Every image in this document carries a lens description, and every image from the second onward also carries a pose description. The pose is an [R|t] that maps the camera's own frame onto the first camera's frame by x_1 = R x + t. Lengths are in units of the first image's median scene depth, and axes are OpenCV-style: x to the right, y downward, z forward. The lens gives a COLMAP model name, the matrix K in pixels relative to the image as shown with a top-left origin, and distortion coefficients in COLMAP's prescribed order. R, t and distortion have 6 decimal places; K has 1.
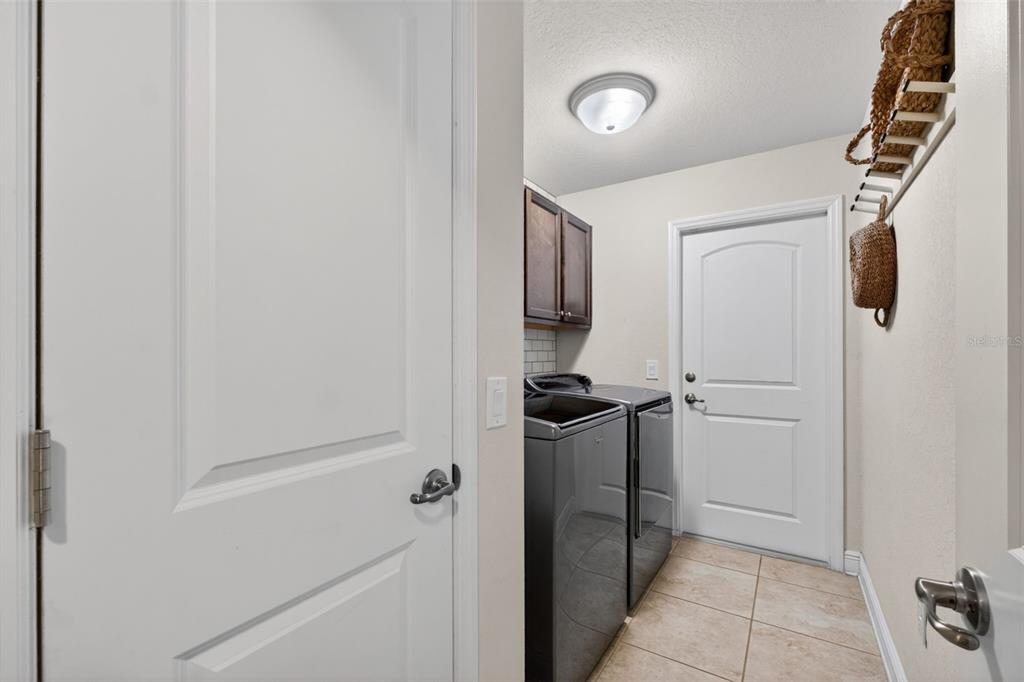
lens RADIAL K [[438.7, 0, 512.6], [0, 438.7, 338.5], [0, 0, 1]] dist [0.009931, -0.000058]
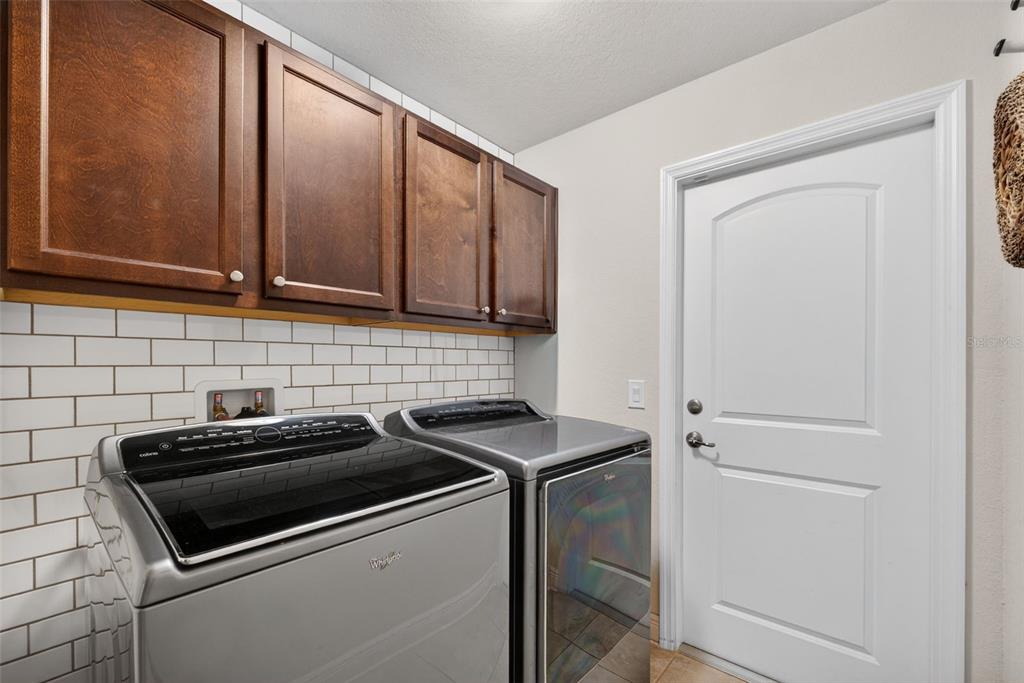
lens RADIAL K [[430.3, 0, 513.7], [0, 430.3, 352.3], [0, 0, 1]] dist [-0.000006, -0.000209]
pose [[0.988798, -0.001241, -0.149257, 0.239556], [0.002356, 0.999971, 0.007299, 0.002875], [0.149243, -0.007569, 0.988772, 0.339378]]
